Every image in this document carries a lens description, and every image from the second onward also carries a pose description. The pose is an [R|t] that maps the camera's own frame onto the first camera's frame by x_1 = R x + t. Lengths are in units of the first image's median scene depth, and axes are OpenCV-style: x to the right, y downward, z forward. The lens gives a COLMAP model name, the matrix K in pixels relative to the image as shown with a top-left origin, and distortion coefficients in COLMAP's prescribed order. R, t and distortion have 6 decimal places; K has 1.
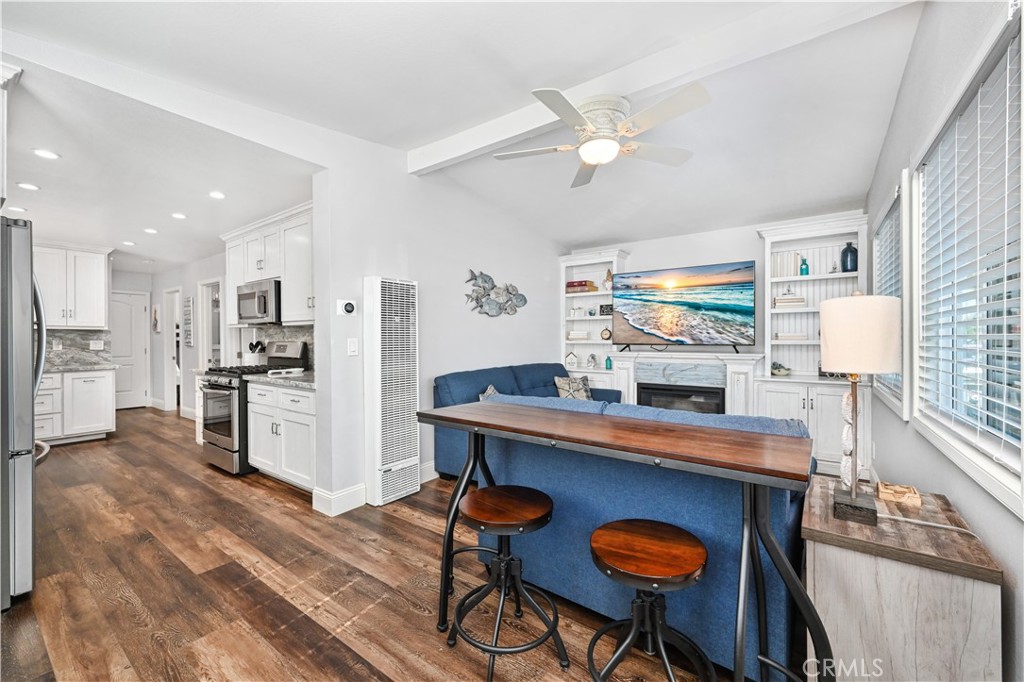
lens RADIAL K [[405.1, 0, 509.7], [0, 405.1, 339.0], [0, 0, 1]] dist [-0.000573, -0.000109]
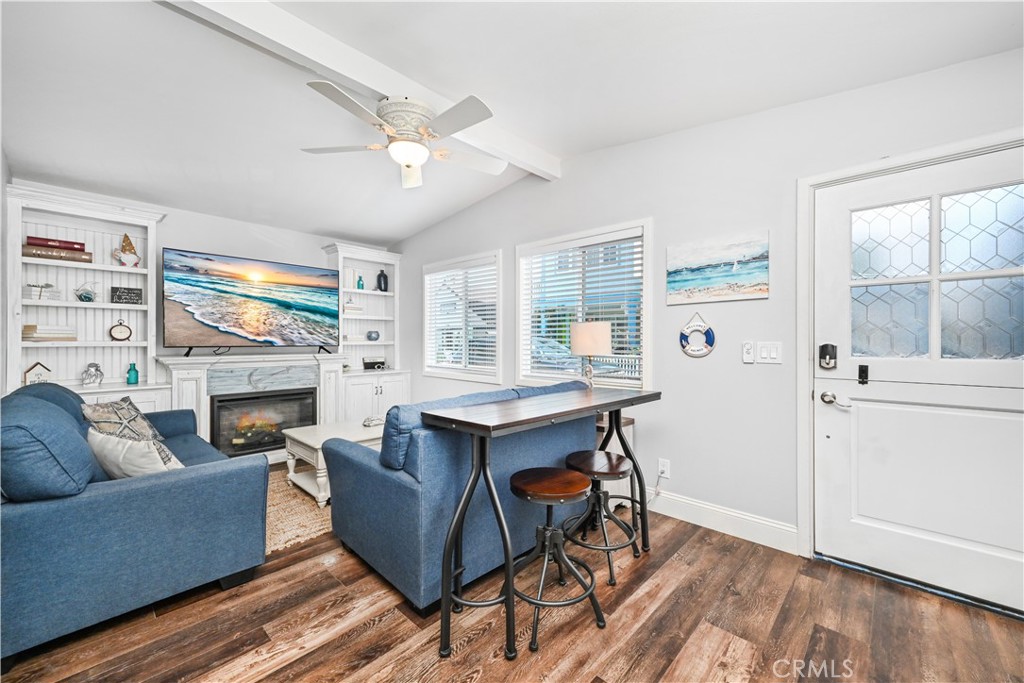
lens RADIAL K [[405.1, 0, 521.3], [0, 405.1, 341.5], [0, 0, 1]] dist [0.001597, 0.000616]
pose [[0.110057, 0.001692, 0.993924, -0.439616], [-0.001066, 0.999998, -0.001584, 0.005128], [-0.993925, -0.000886, 0.110058, 0.356442]]
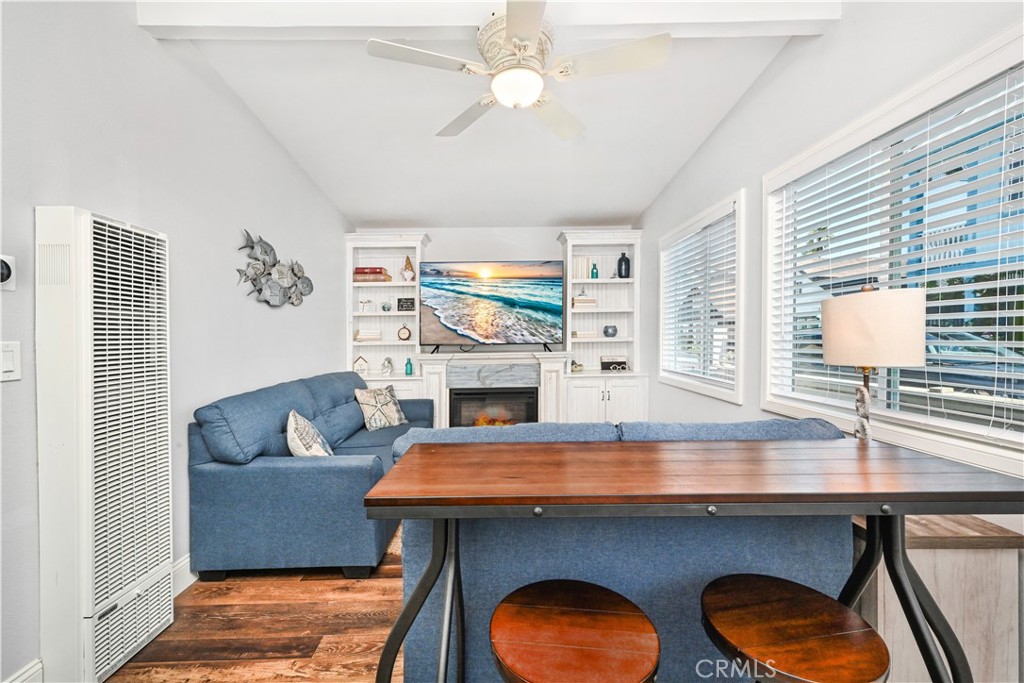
lens RADIAL K [[426.9, 0, 500.7], [0, 426.9, 339.4], [0, 0, 1]] dist [0.005708, -0.000108]
pose [[0.806022, -0.011788, 0.591768, -0.156780], [0.012793, 0.999915, 0.002493, 0.001090], [-0.591747, 0.005561, 0.806104, 0.210514]]
